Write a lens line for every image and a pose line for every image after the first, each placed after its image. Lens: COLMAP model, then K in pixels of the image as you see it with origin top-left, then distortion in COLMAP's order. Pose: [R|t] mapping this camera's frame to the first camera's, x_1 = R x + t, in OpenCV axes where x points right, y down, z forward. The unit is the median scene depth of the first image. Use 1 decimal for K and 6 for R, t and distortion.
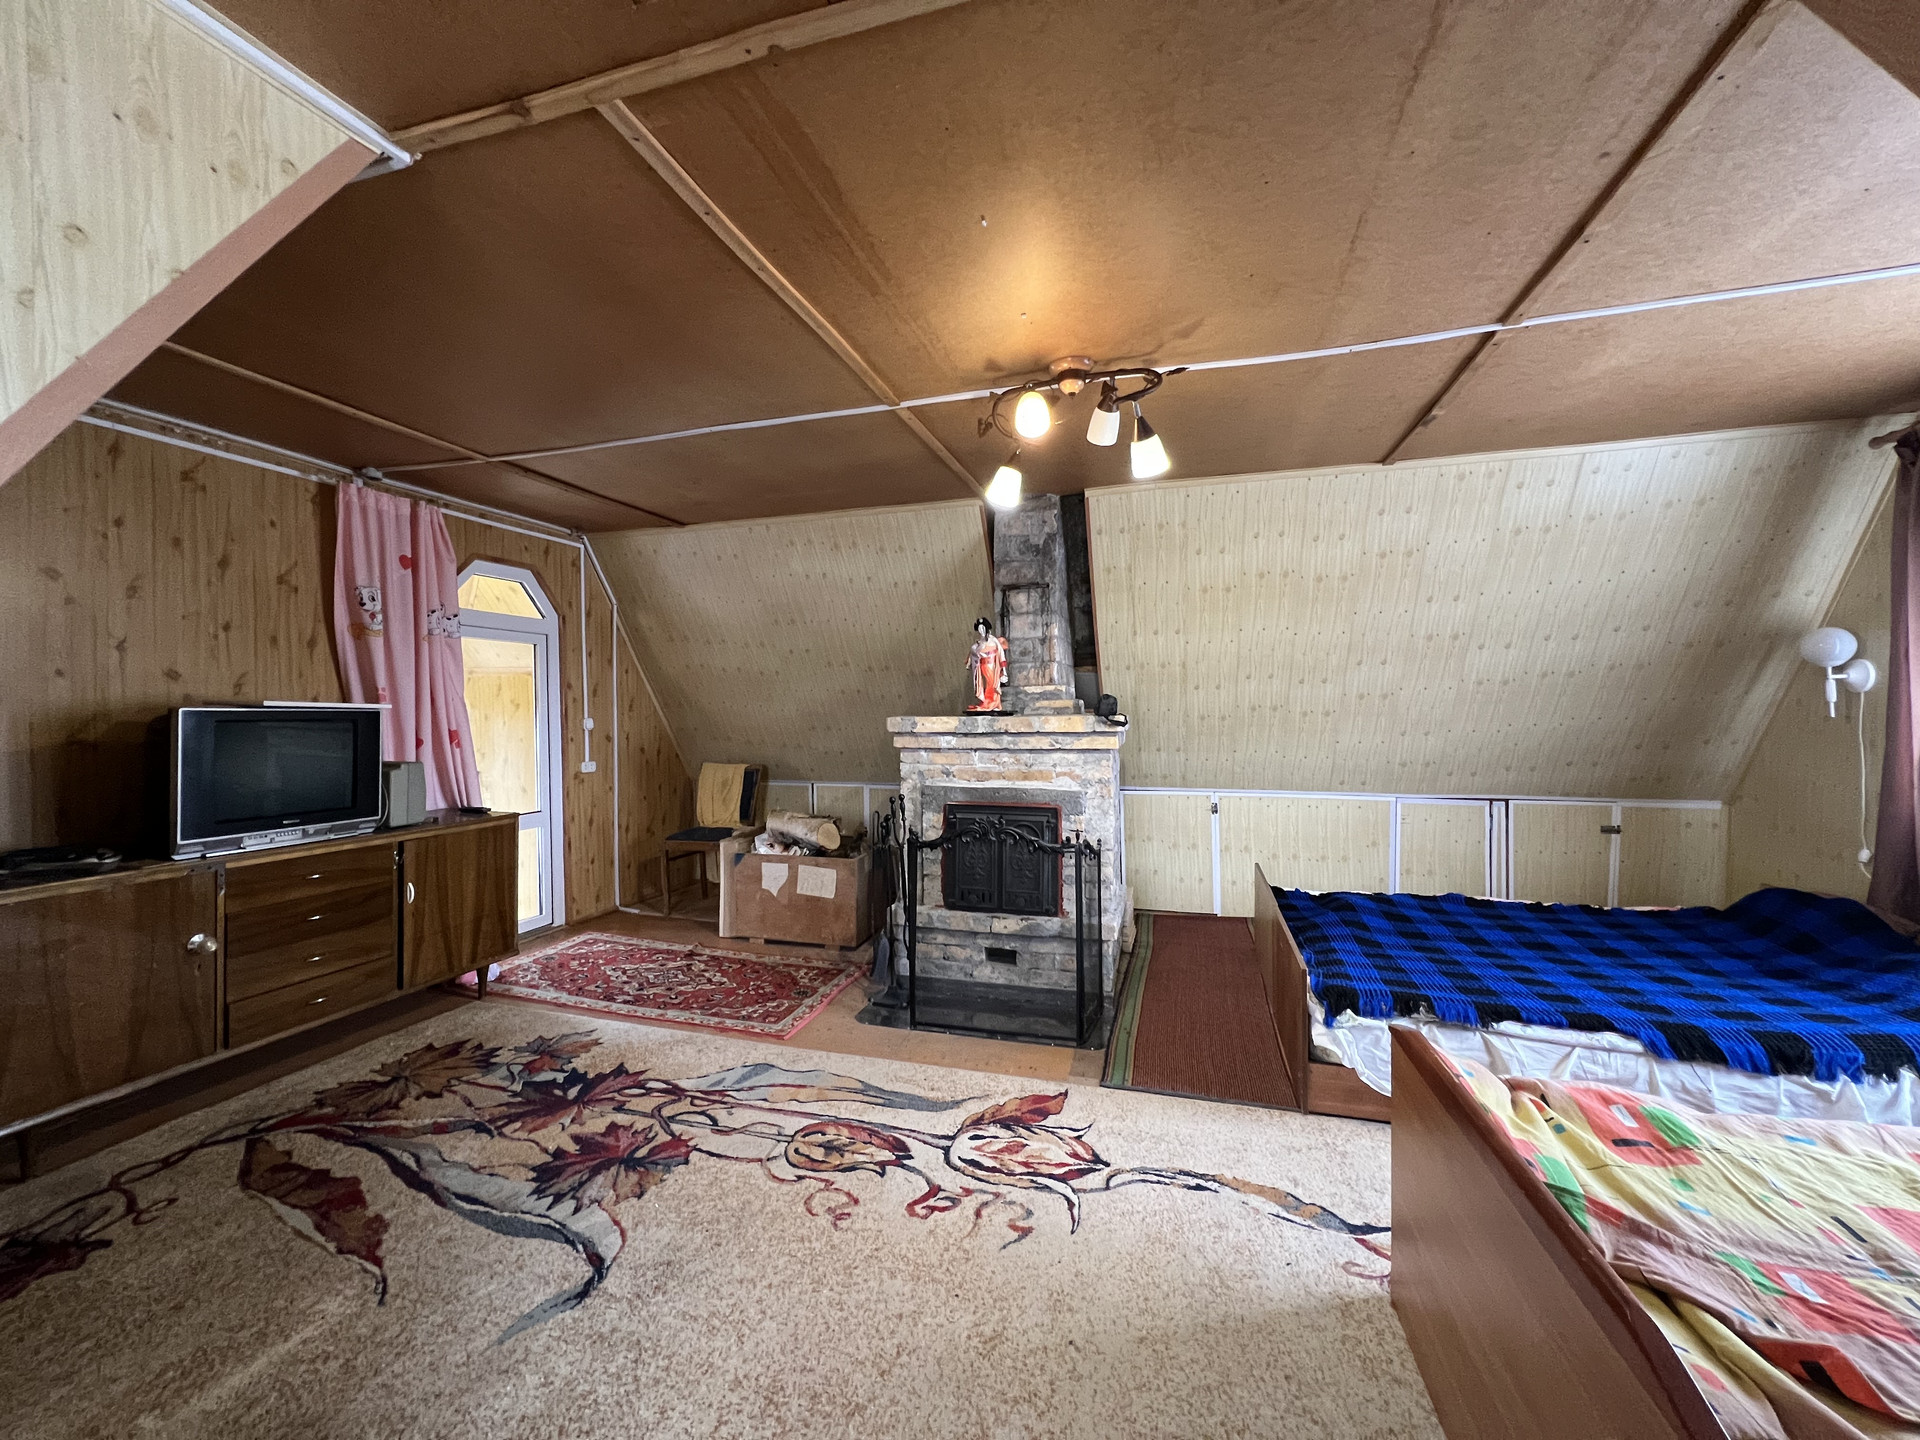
lens RADIAL K [[767.7, 0, 955.0], [0, 767.7, 717.0], [0, 0, 1]] dist [-0.001104, -0.000232]
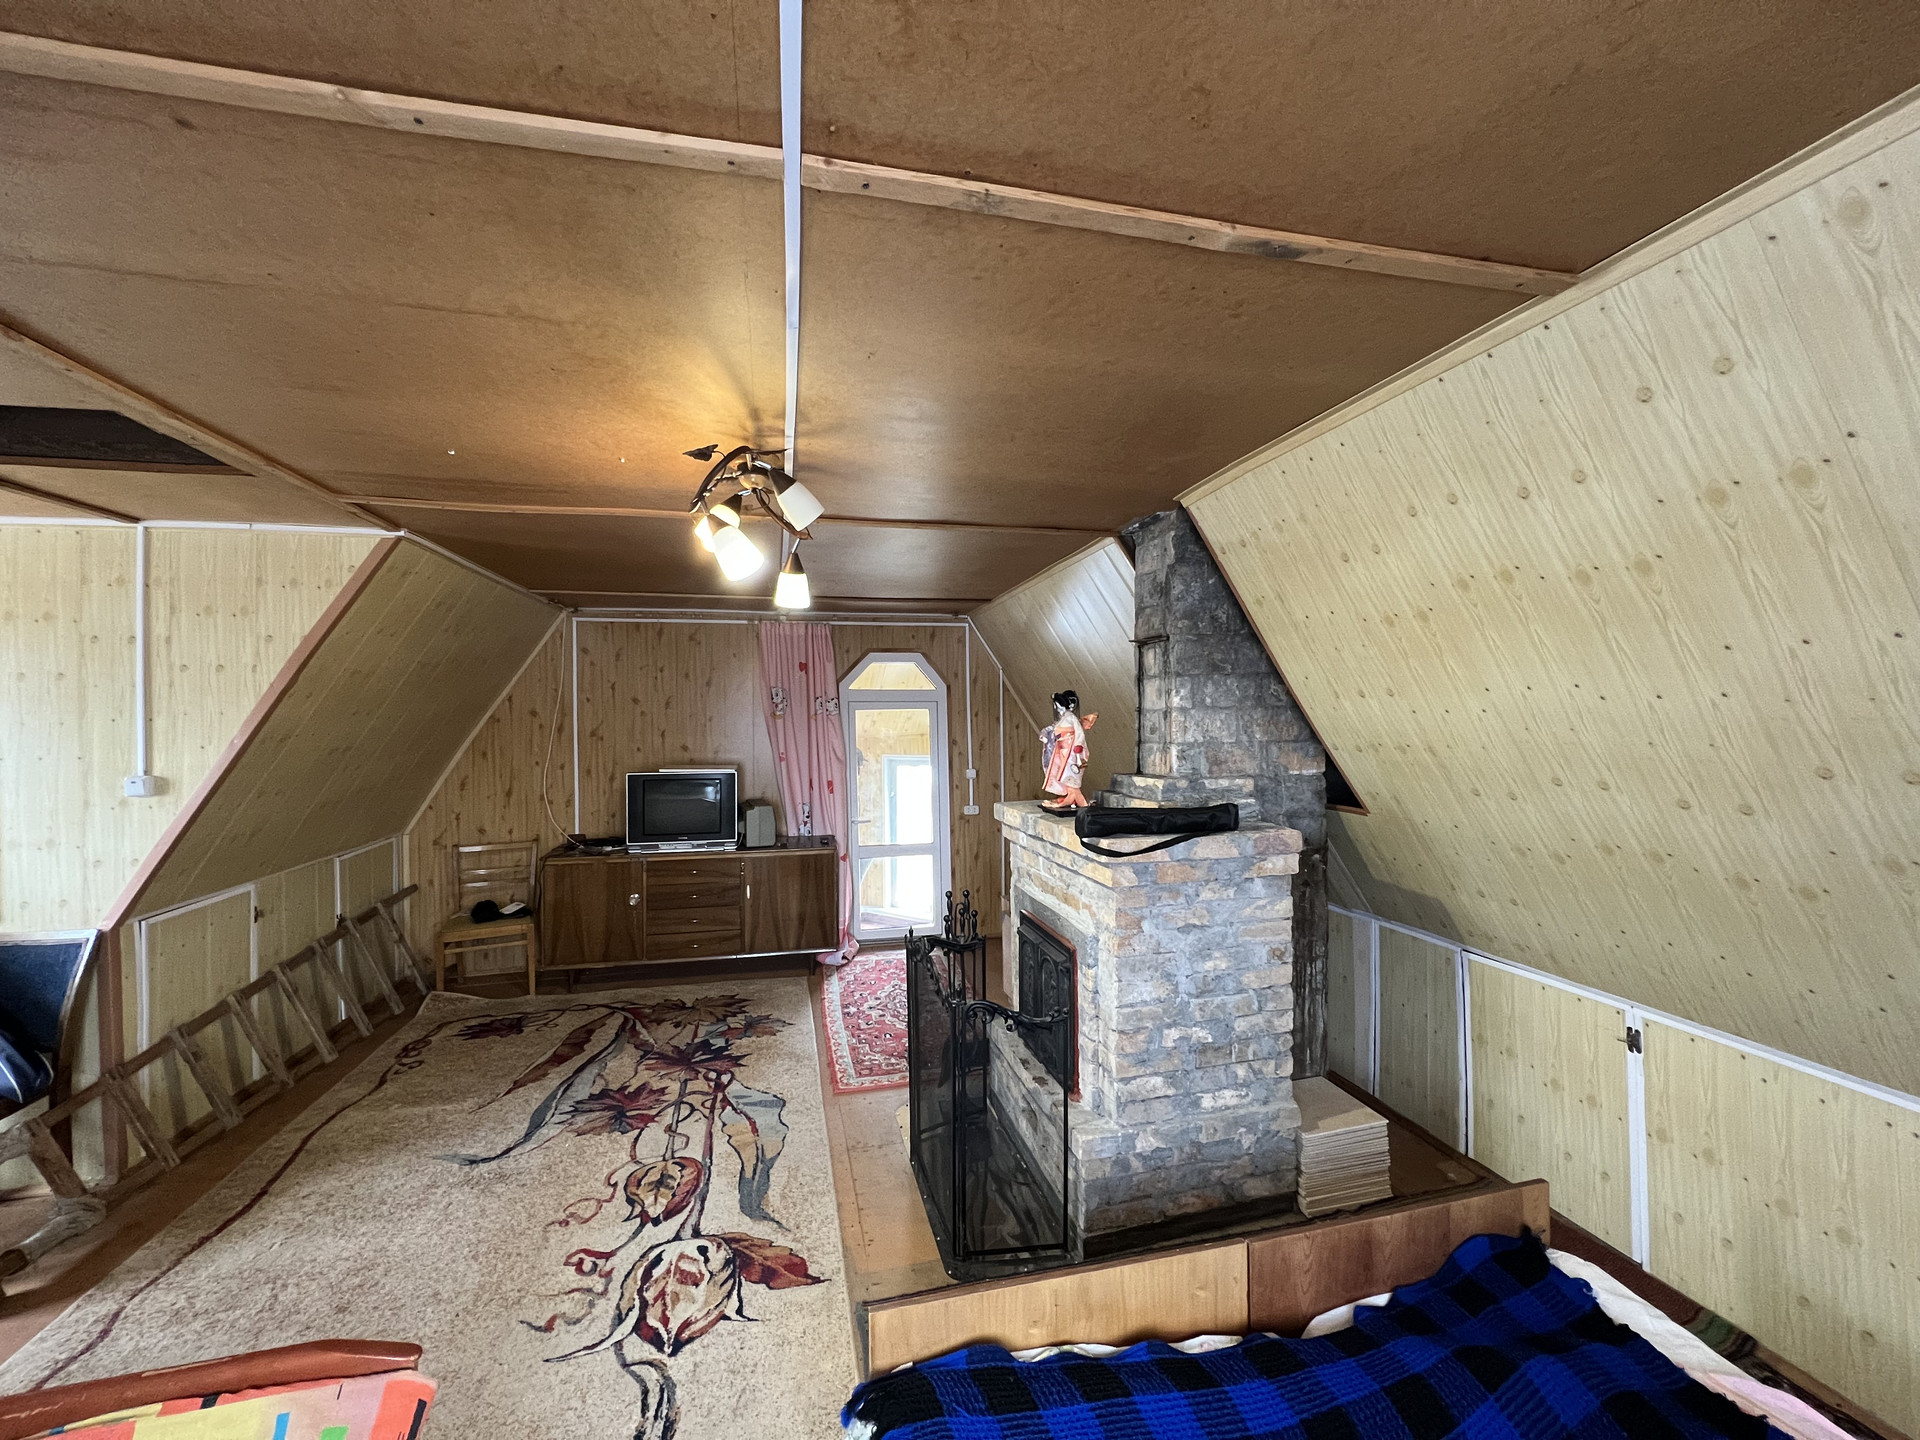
lens RADIAL K [[767.7, 0, 958.1], [0, 767.7, 715.2], [0, 0, 1]] dist [-0.001104, -0.000232]
pose [[0.497298, 0.001980, -0.867577, 0.999077], [-0.003867, 0.999993, 0.000065, -0.151286], [0.867571, 0.003322, 0.497302, 0.727094]]
